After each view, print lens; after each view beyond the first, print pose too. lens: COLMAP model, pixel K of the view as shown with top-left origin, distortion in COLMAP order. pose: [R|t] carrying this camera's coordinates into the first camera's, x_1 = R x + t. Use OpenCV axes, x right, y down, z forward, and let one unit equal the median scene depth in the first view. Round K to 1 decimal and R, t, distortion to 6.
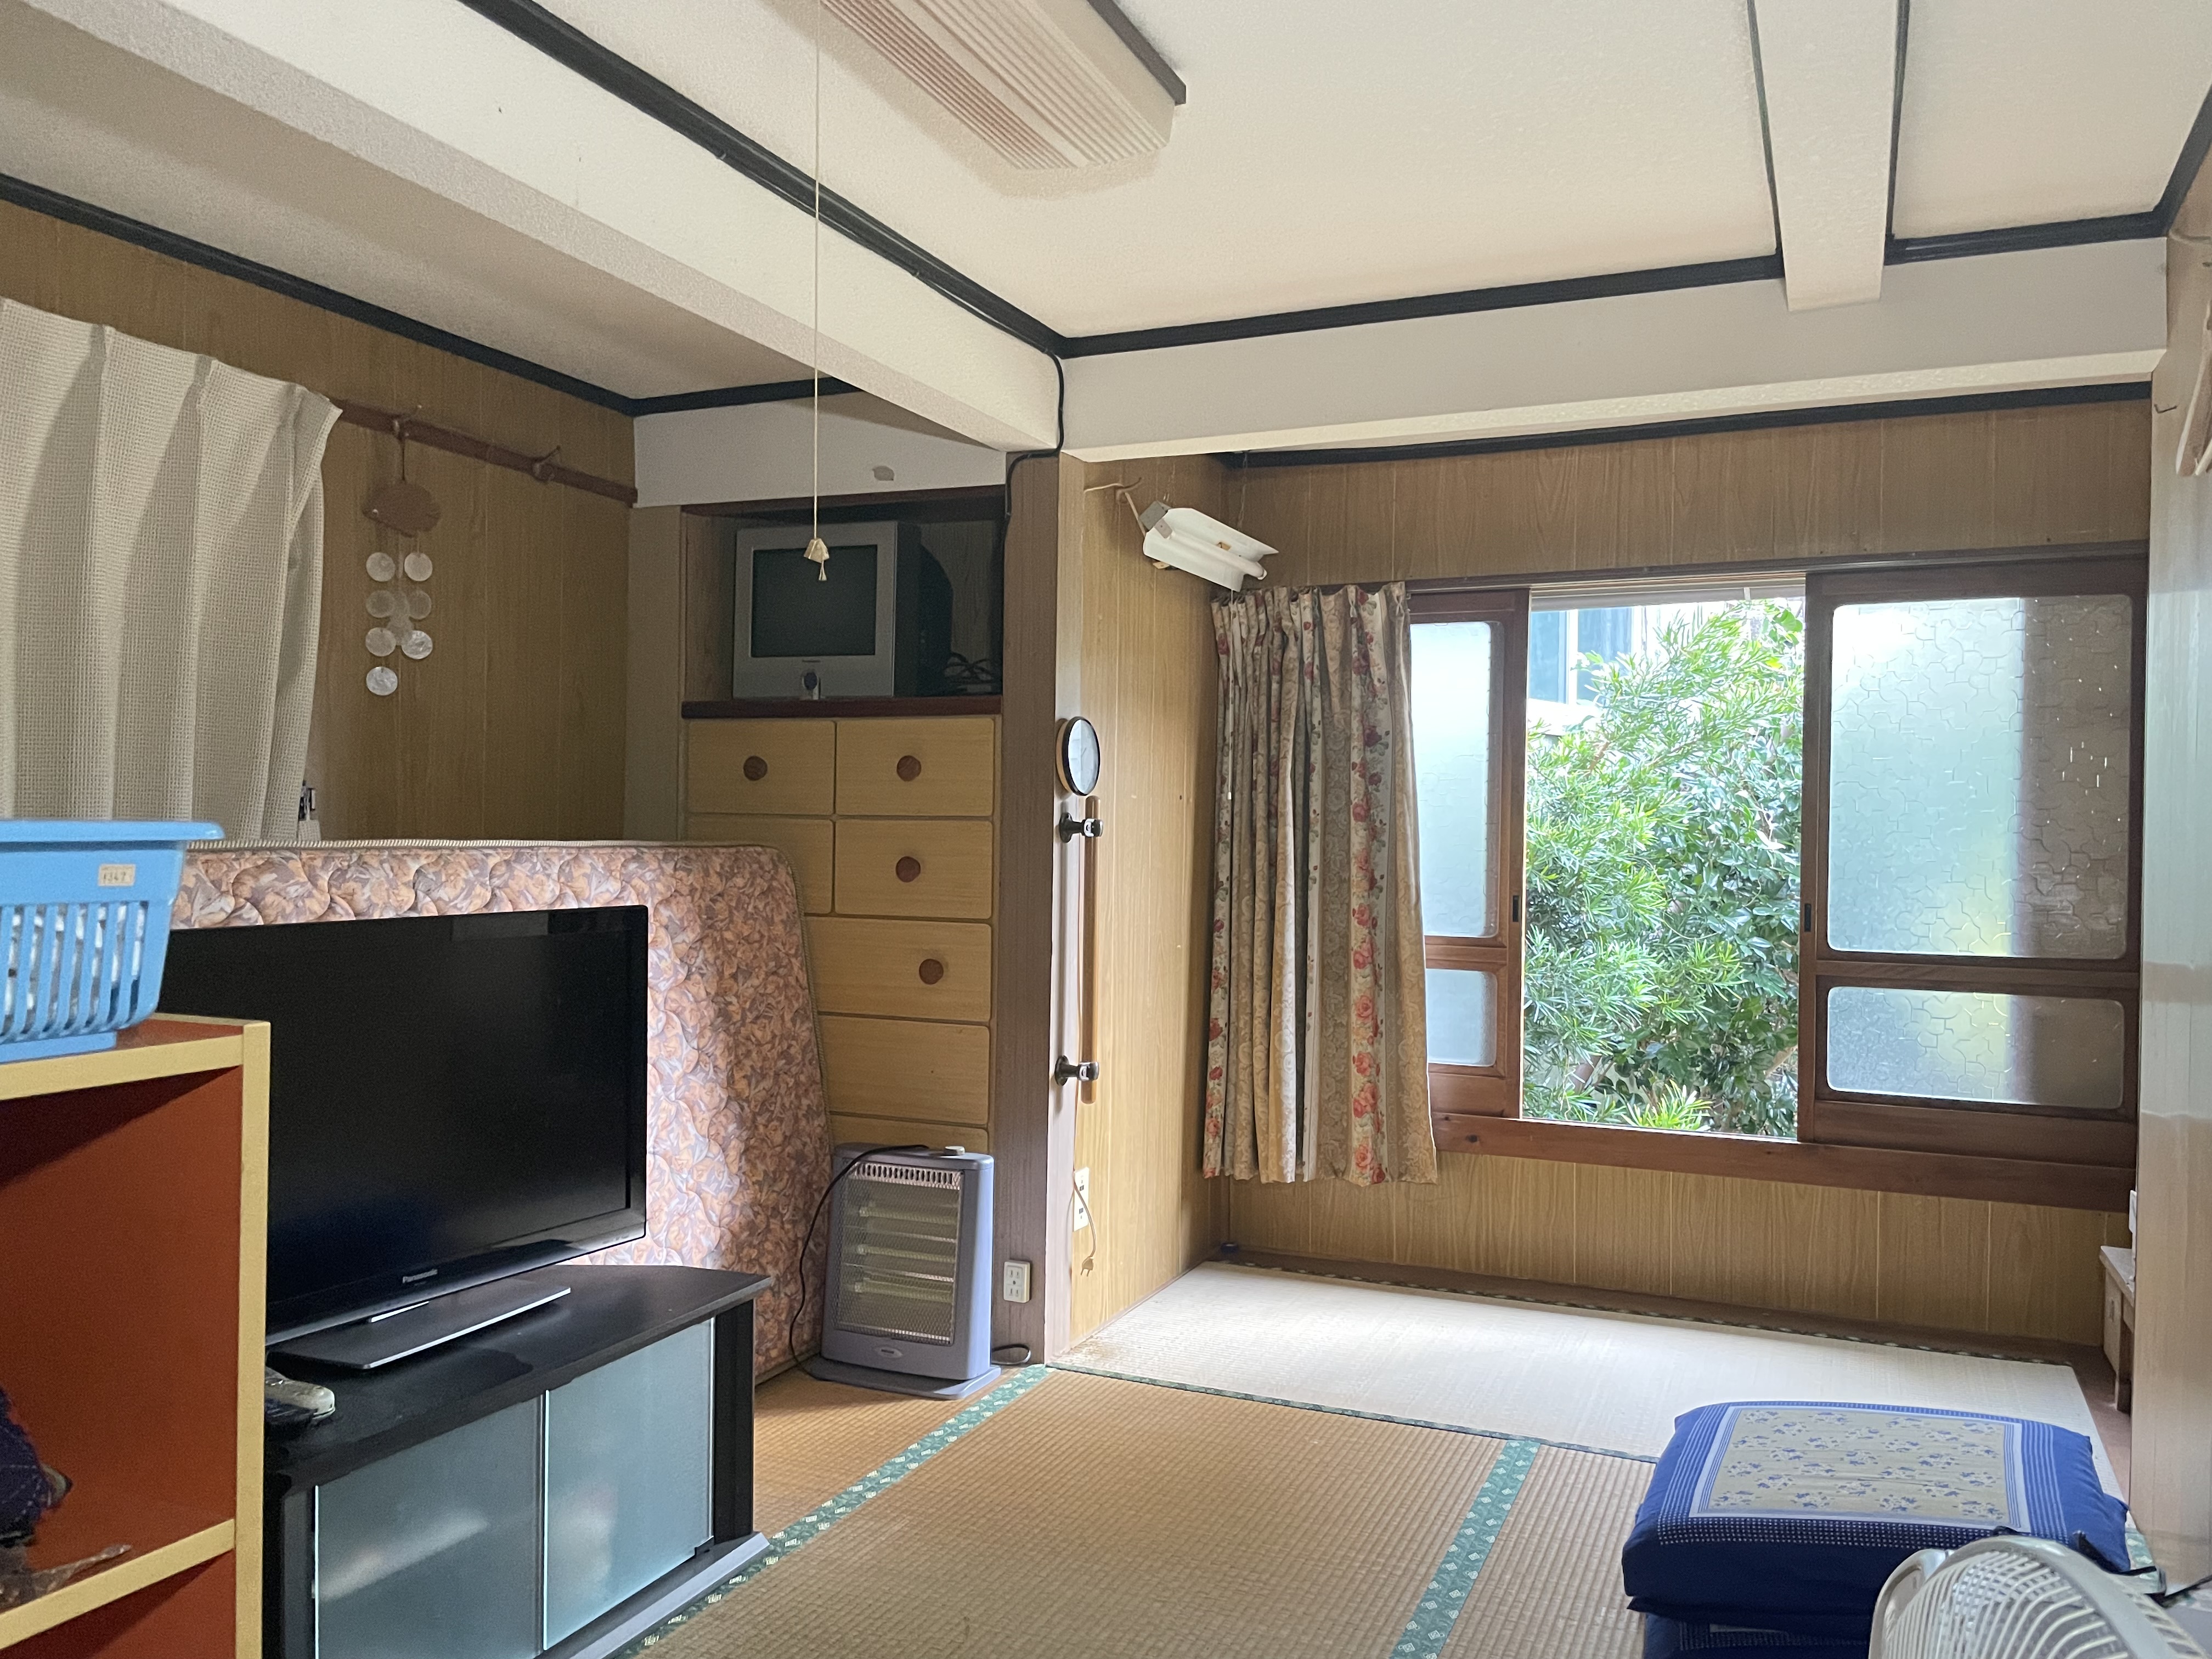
lens RADIAL K [[1705.8, 0, 1101.4], [0, 1705.8, 818.3], [0, 0, 1]] dist [0.045390, -0.055677]
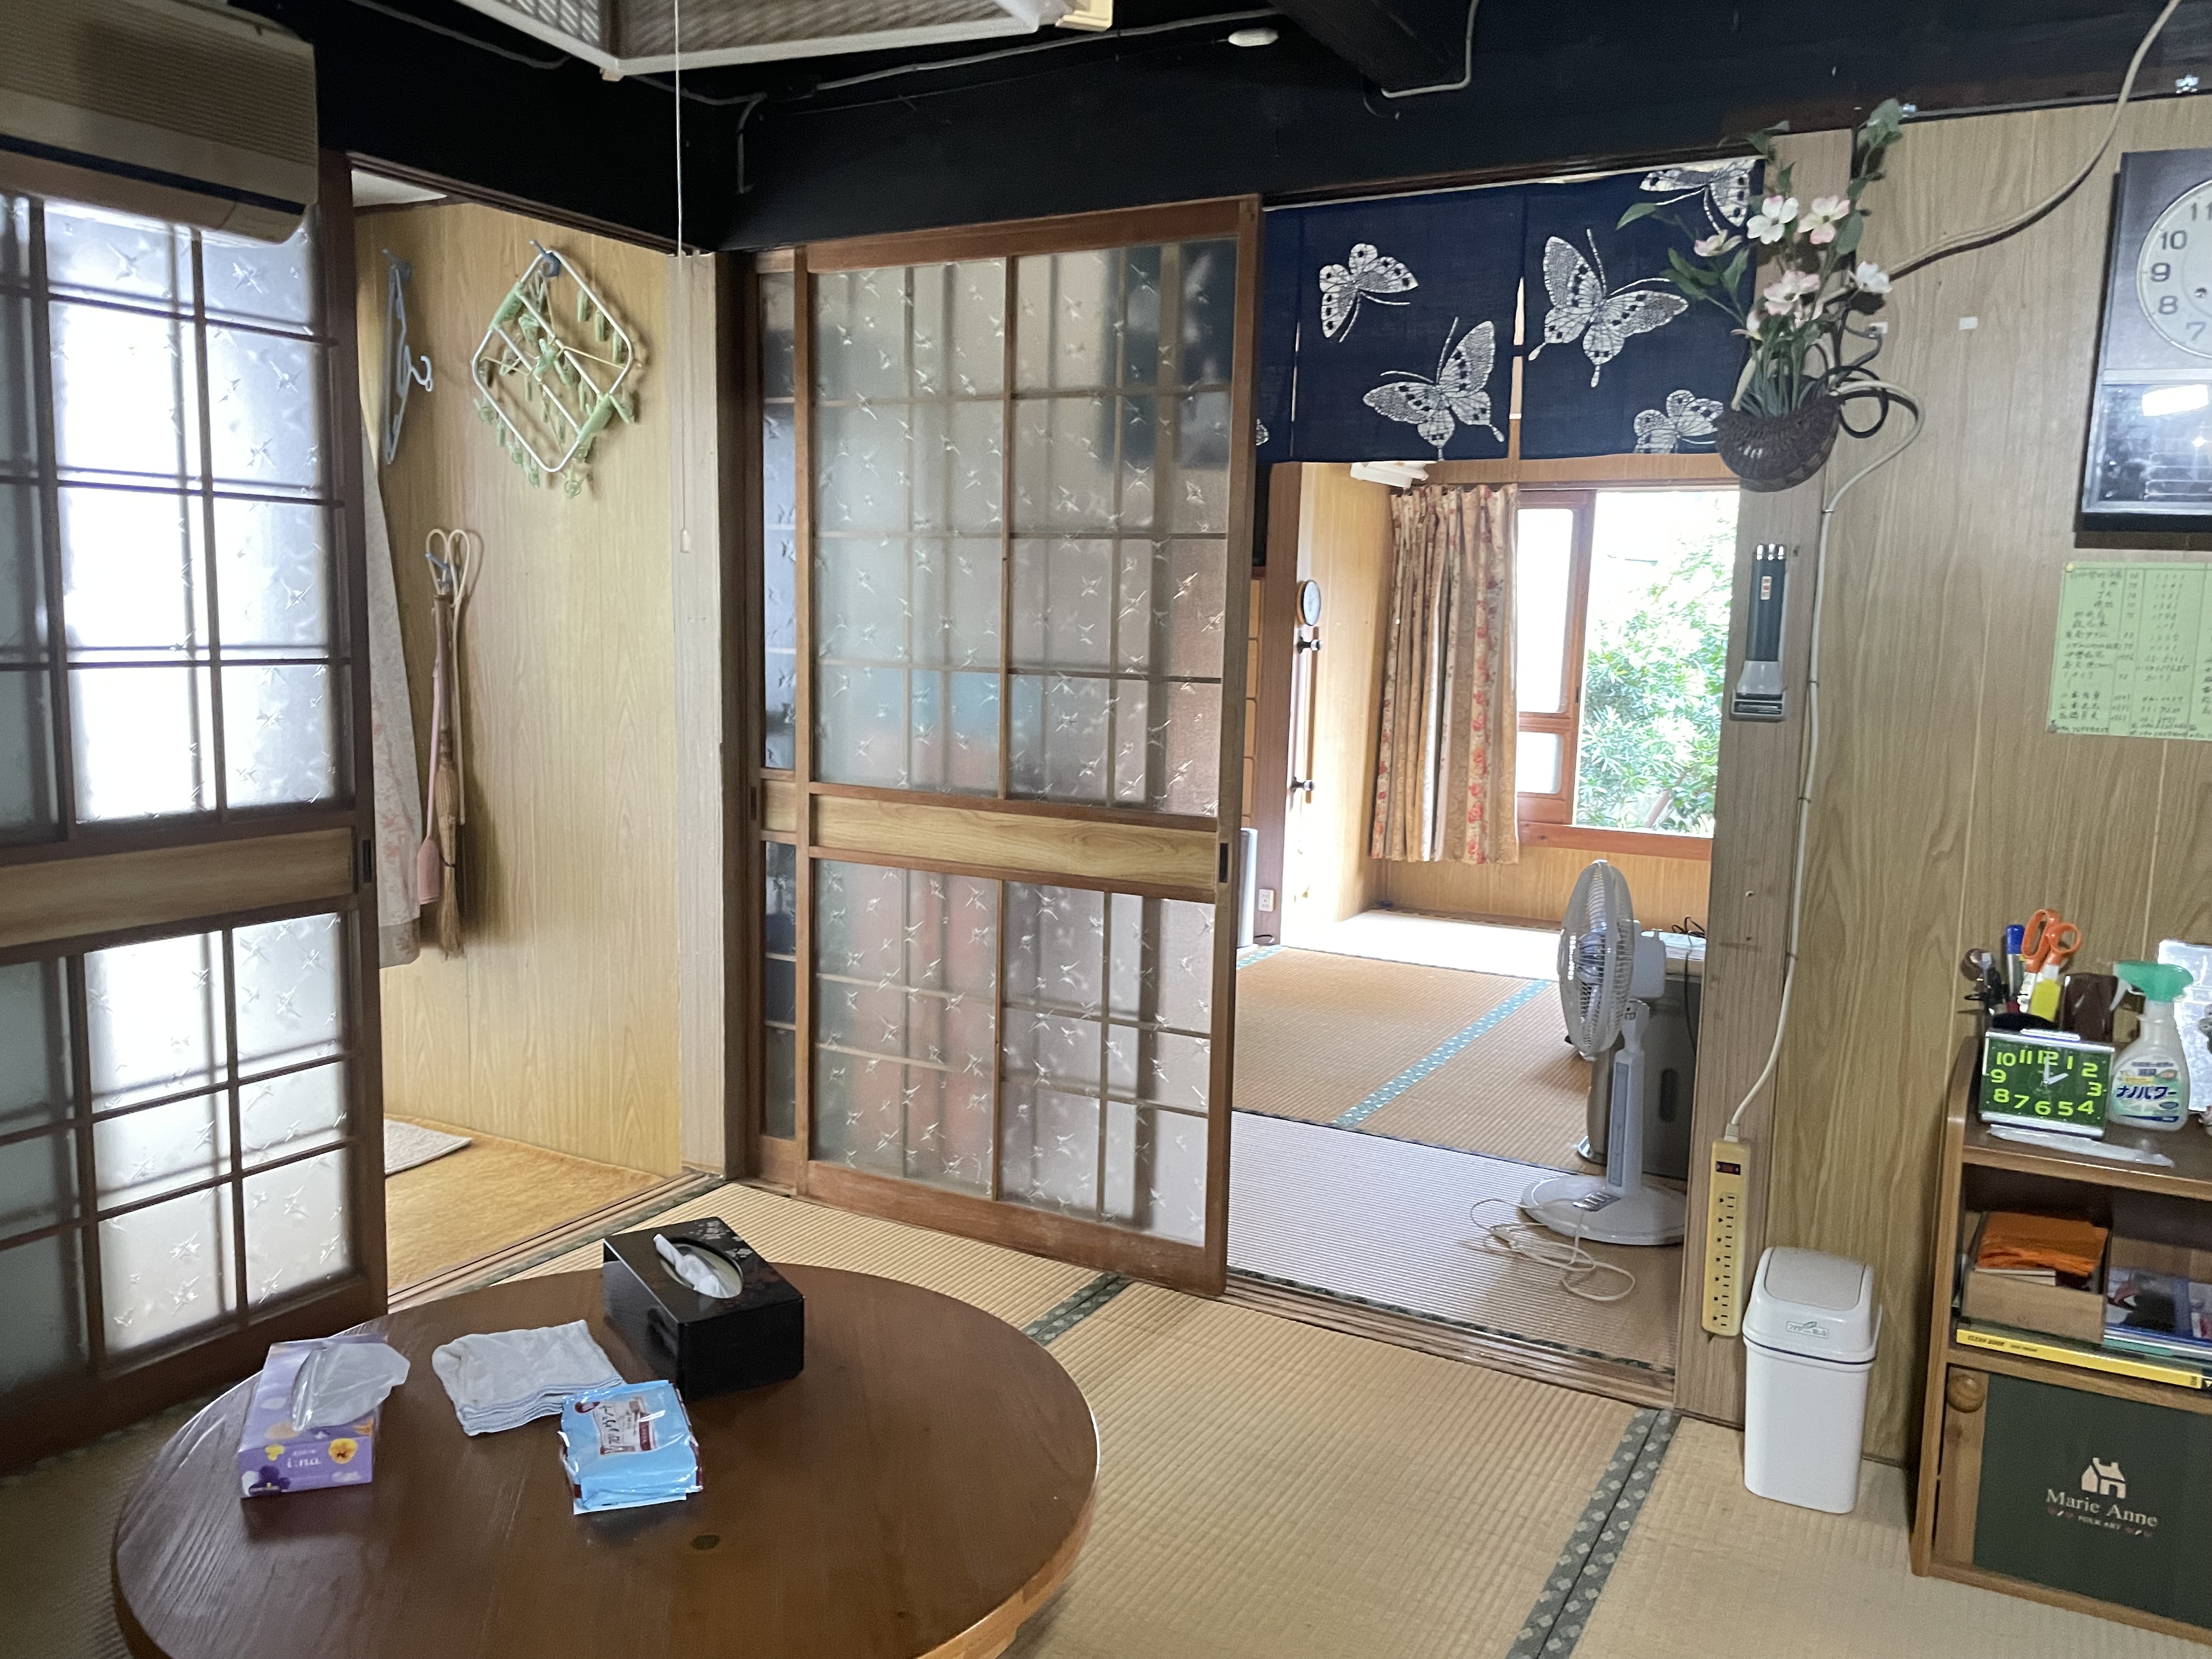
lens RADIAL K [[1705.8, 0, 1088.6], [0, 1705.8, 842.2], [0, 0, 1]] dist [0.045390, -0.055677]
pose [[0.994616, 0.026170, -0.100269, -0.045749], [-0.011143, 0.988986, 0.147592, -0.040849], [0.103027, -0.145680, 0.983953, -0.618468]]
